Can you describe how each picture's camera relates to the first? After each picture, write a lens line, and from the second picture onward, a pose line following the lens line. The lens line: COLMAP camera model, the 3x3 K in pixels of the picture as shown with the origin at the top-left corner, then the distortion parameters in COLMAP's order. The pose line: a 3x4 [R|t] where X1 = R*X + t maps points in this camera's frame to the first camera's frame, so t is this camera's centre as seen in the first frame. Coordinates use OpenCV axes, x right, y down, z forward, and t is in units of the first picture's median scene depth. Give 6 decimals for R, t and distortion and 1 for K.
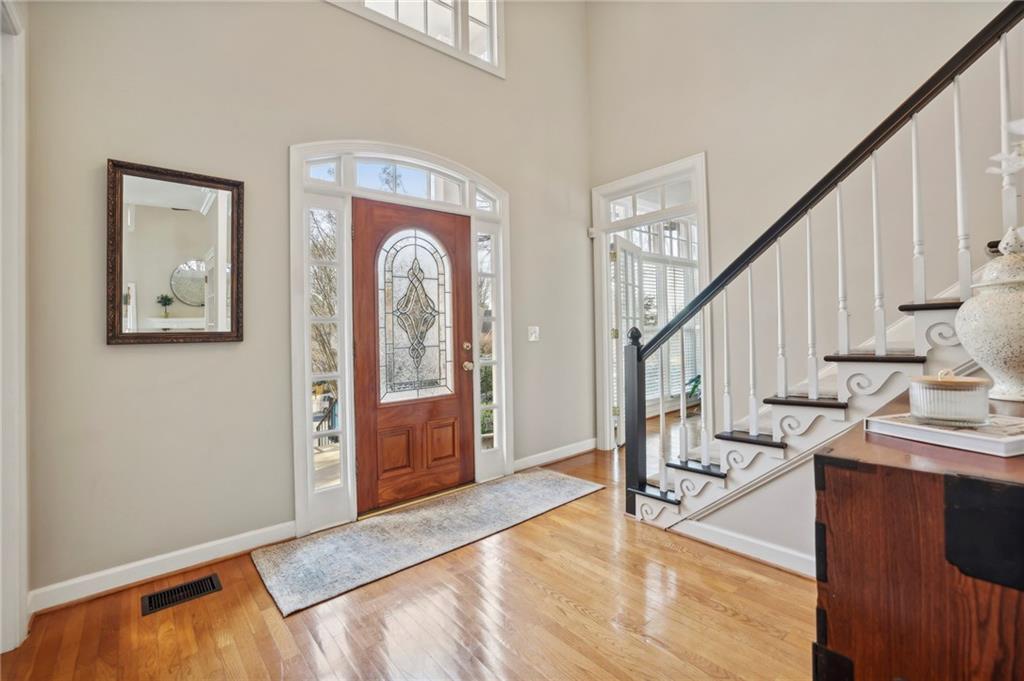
lens RADIAL K [[446.7, 0, 509.1], [0, 446.7, 337.2], [0, 0, 1]] dist [-0.025813, 0.006640]
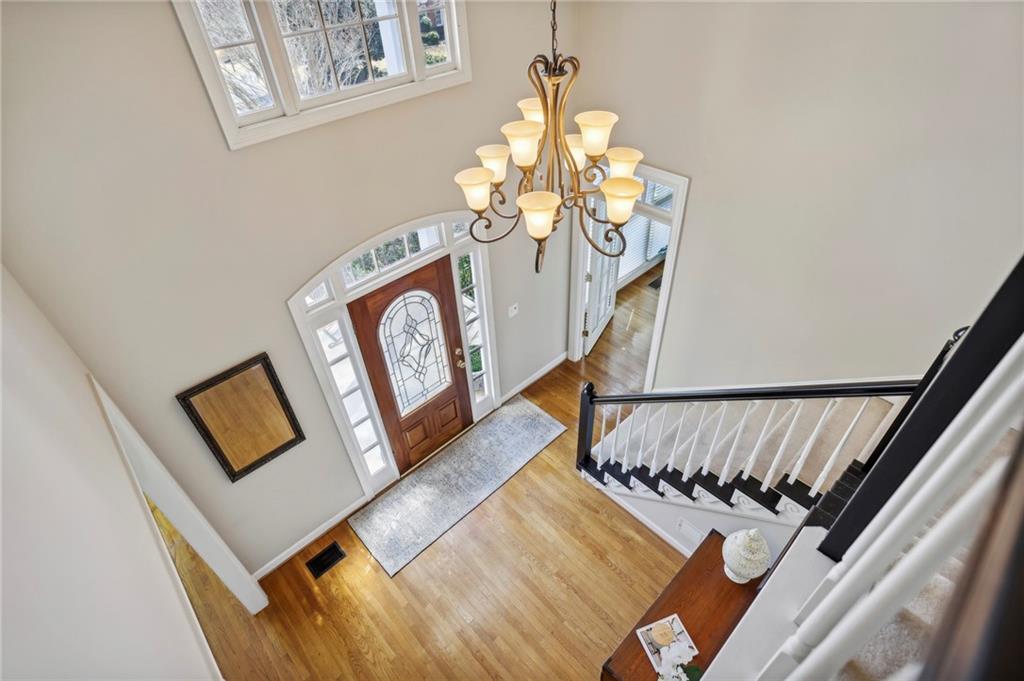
lens RADIAL K [[523.5, 0, 518.1], [0, 523.5, 346.4], [0, 0, 1]] dist [-0.016673, -0.000514]
pose [[0.998010, -0.052642, 0.034717, 0.021909], [0.016209, 0.746206, 0.665518, -1.142905], [-0.060940, -0.663631, 0.745574, -0.064875]]
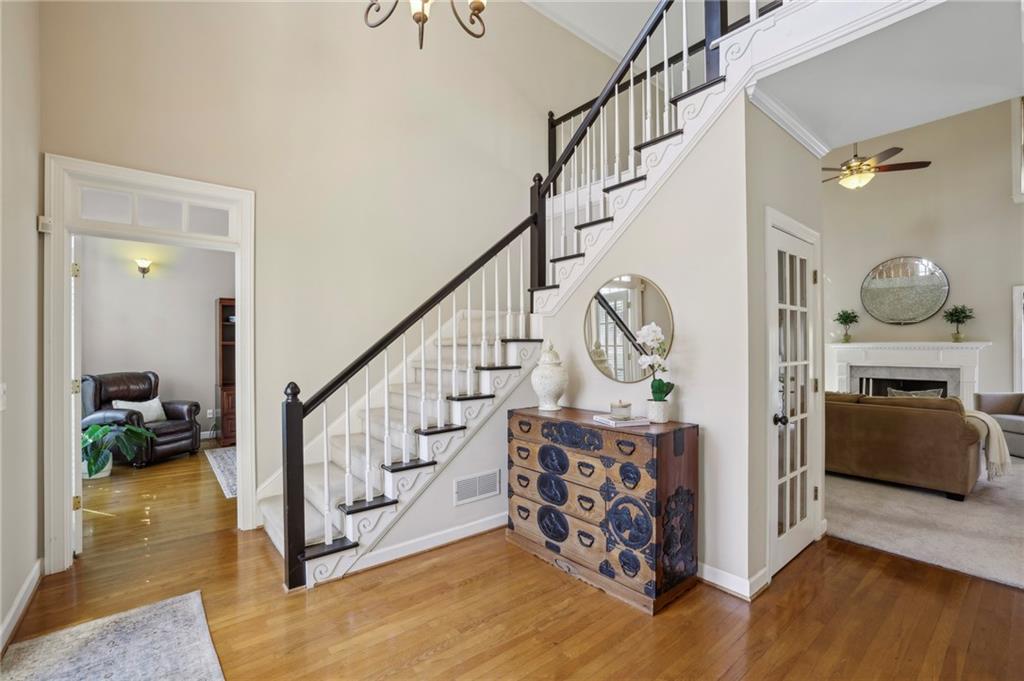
lens RADIAL K [[446.7, 0, 510.9], [0, 446.7, 349.5], [0, 0, 1]] dist [-0.025813, 0.006640]
pose [[0.011411, 0.018655, 0.999761, -0.632365], [-0.001390, 0.999825, -0.018641, -0.075197], [-0.999934, -0.001177, 0.011435, 0.544176]]
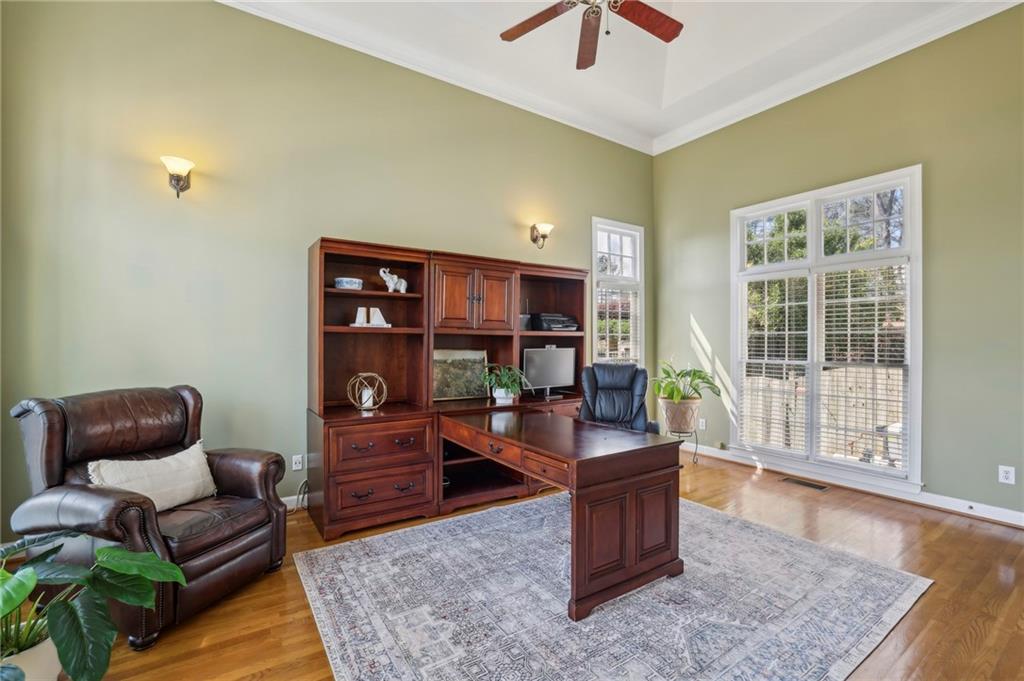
lens RADIAL K [[446.7, 0, 514.7], [0, 446.7, 344.7], [0, 0, 1]] dist [-0.025813, 0.006640]
pose [[0.100683, 0.032687, 0.994381, 0.506674], [-0.007212, 0.999458, -0.032123, -0.073467], [-0.994892, -0.003938, 0.100864, 1.430491]]
